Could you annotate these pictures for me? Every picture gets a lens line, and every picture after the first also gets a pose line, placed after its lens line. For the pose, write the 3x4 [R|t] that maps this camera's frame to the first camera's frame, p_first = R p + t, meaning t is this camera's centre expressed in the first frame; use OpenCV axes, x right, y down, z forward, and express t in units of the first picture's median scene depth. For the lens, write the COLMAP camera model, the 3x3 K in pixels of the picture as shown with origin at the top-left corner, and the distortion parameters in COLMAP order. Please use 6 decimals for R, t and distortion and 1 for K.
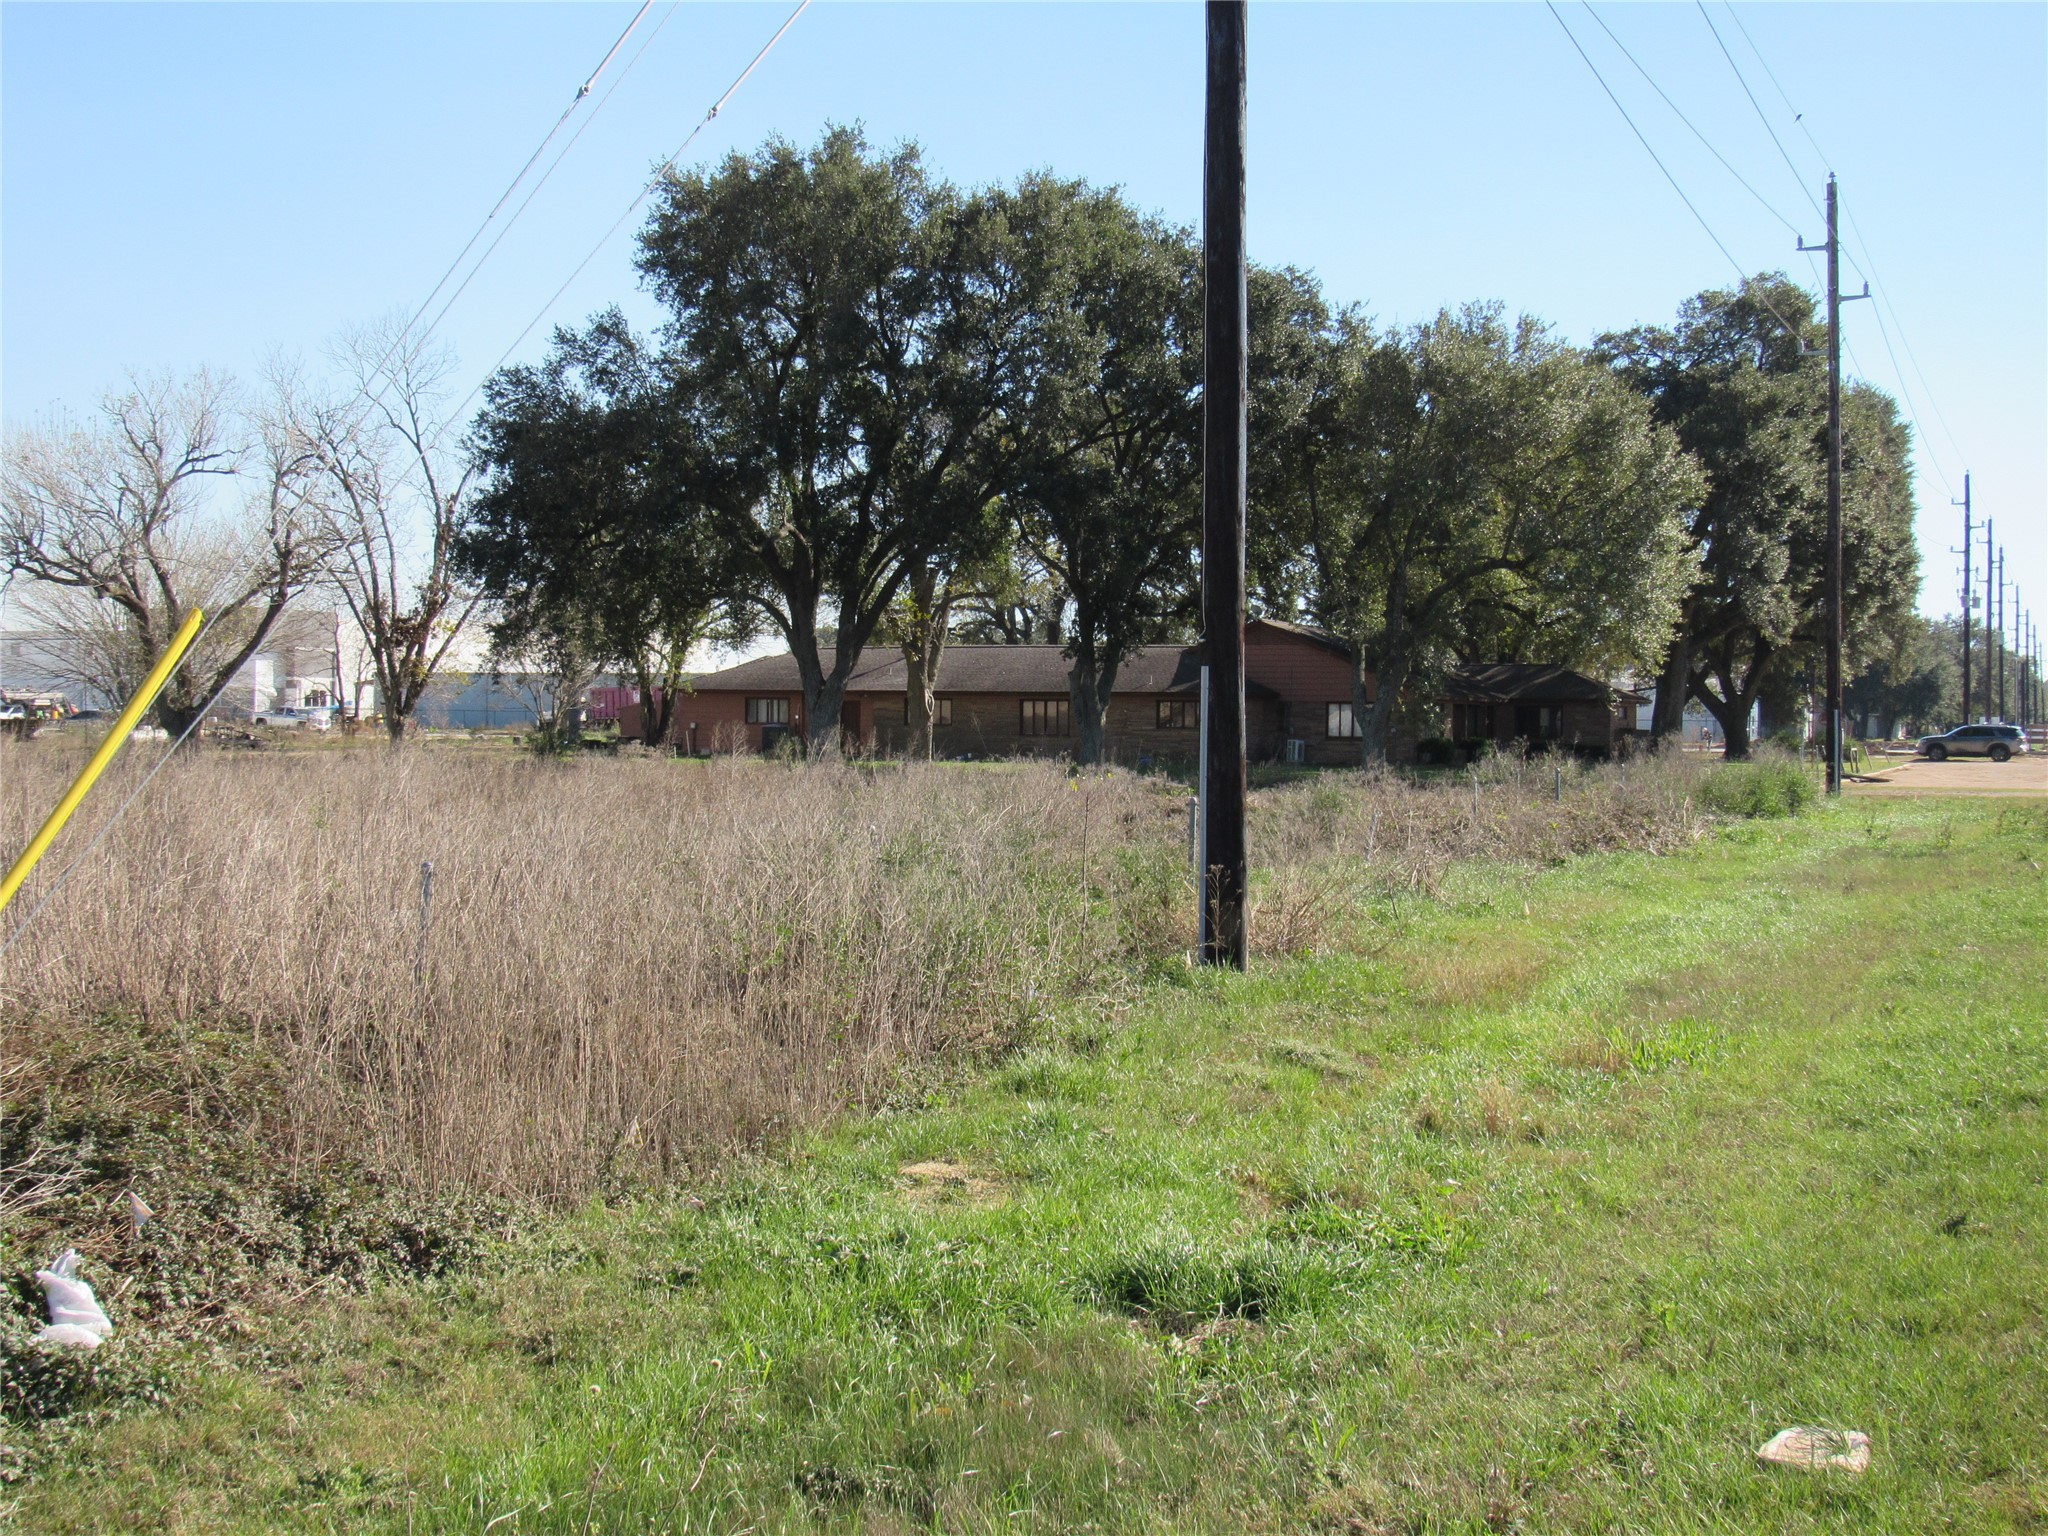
lens RADIAL K [[2396.3, 0, 1026.3], [0, 2396.3, 763.8], [0, 0, 1]] dist [-0.049830, 0.000000]
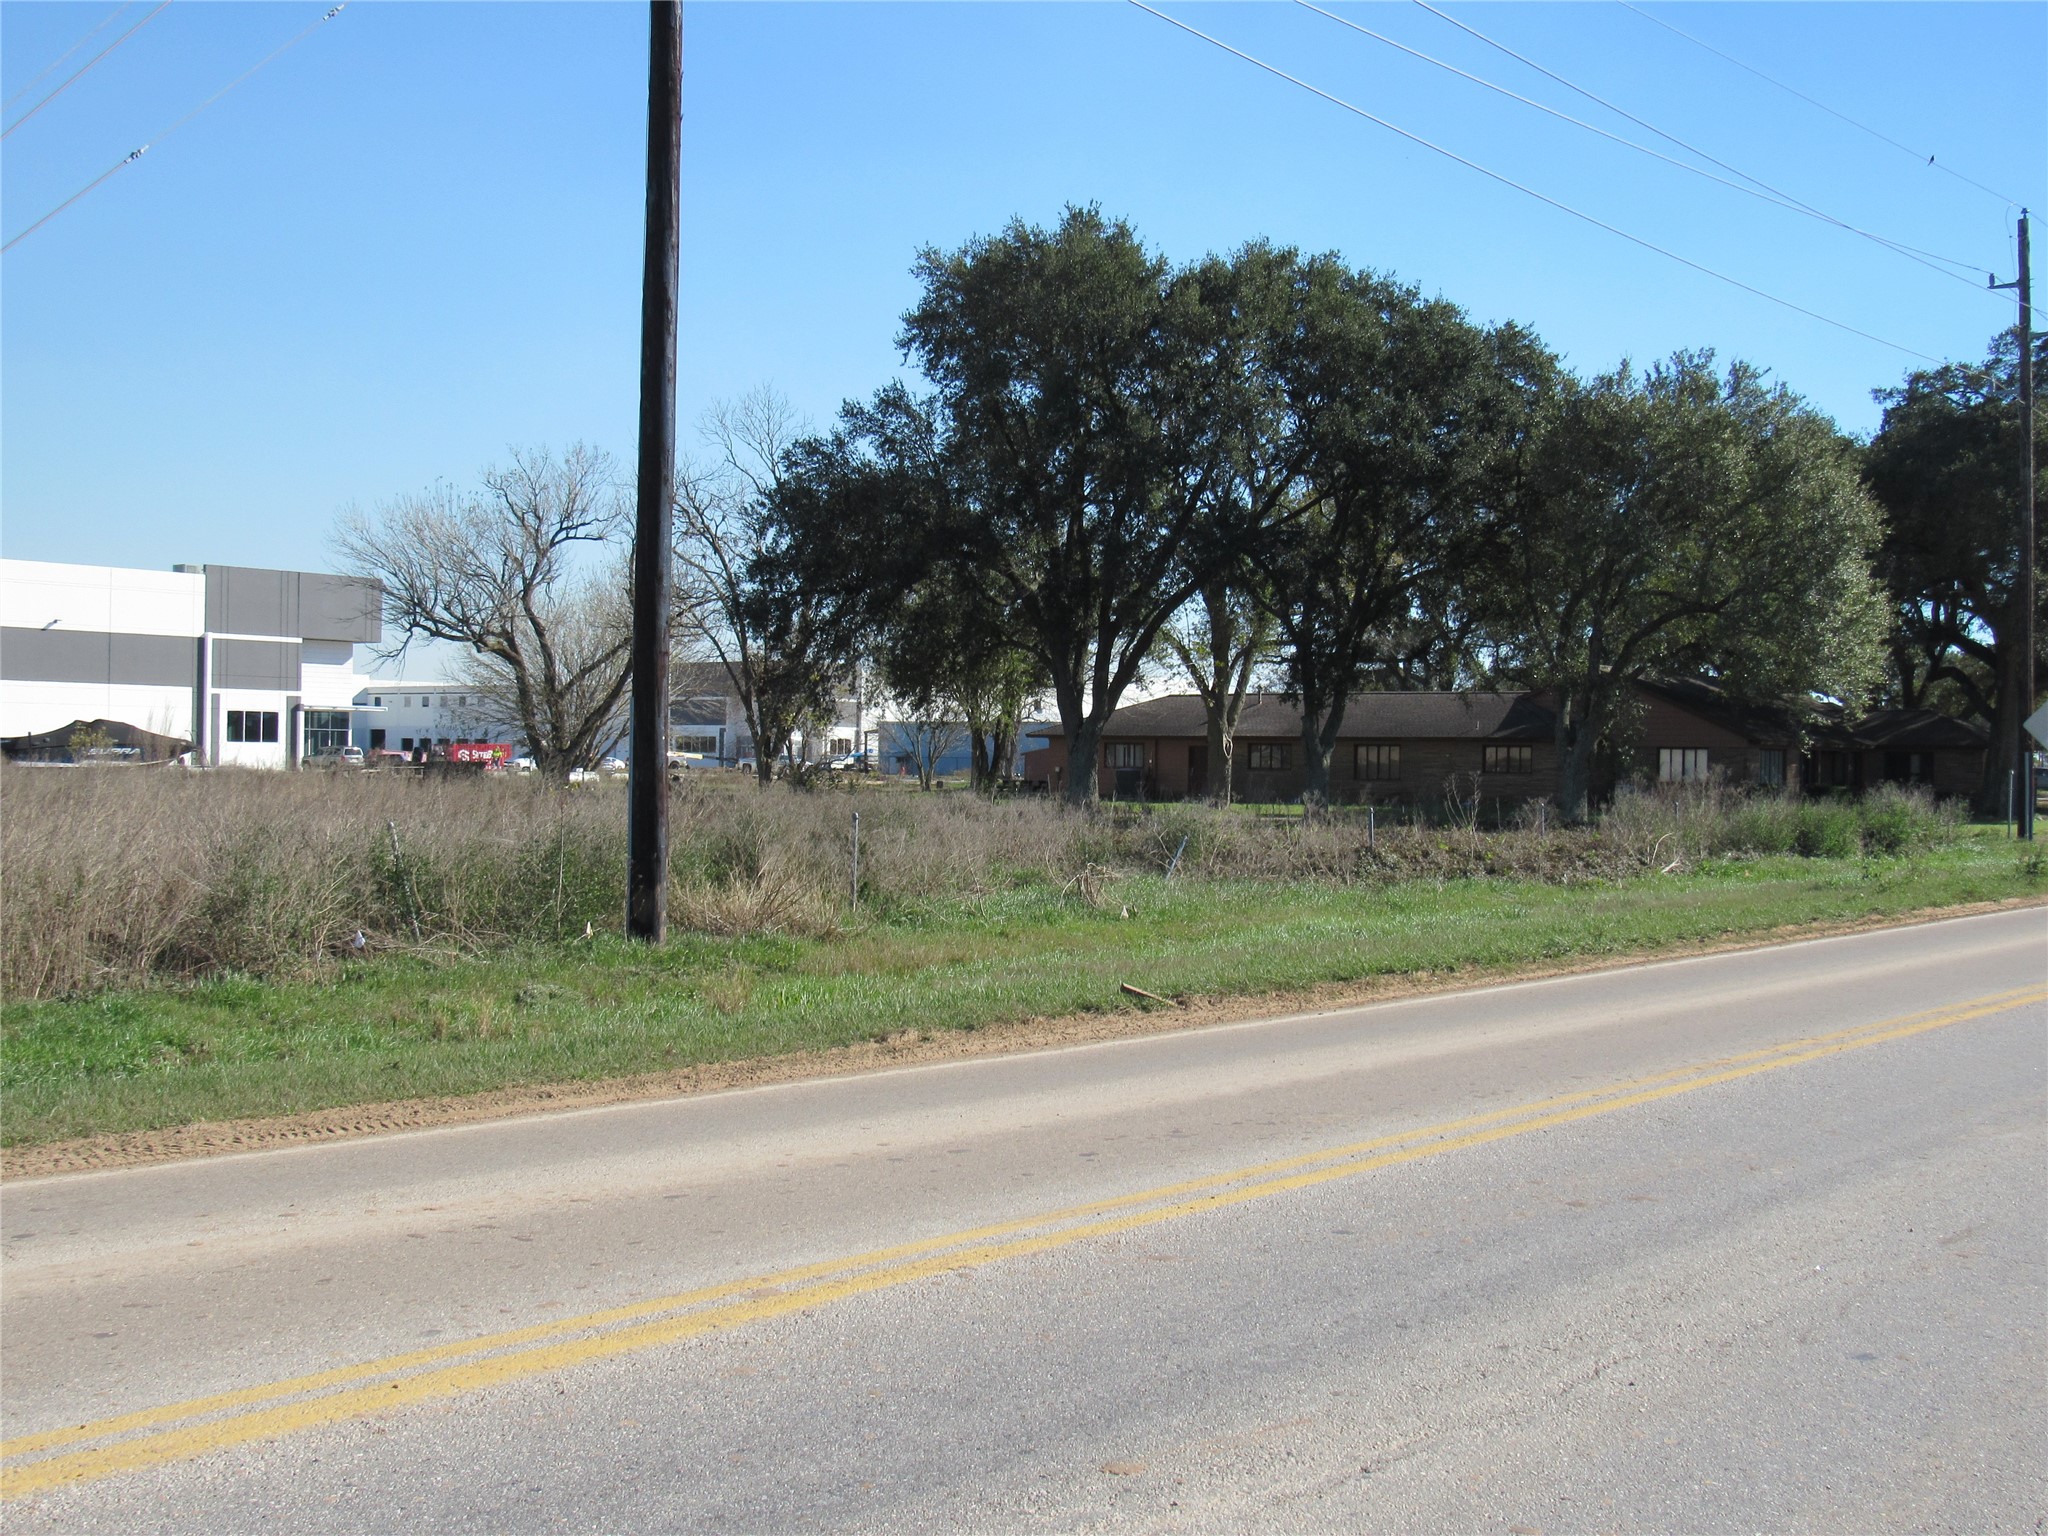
lens RADIAL K [[2396.3, 0, 1030.1], [0, 2396.3, 841.5], [0, 0, 1]] dist [-0.049830, 0.000000]
pose [[0.973189, 0.009697, -0.229802, 0.689449], [-0.007025, 0.999898, 0.012442, 0.020945], [0.229899, -0.010494, 0.973158, -0.231613]]
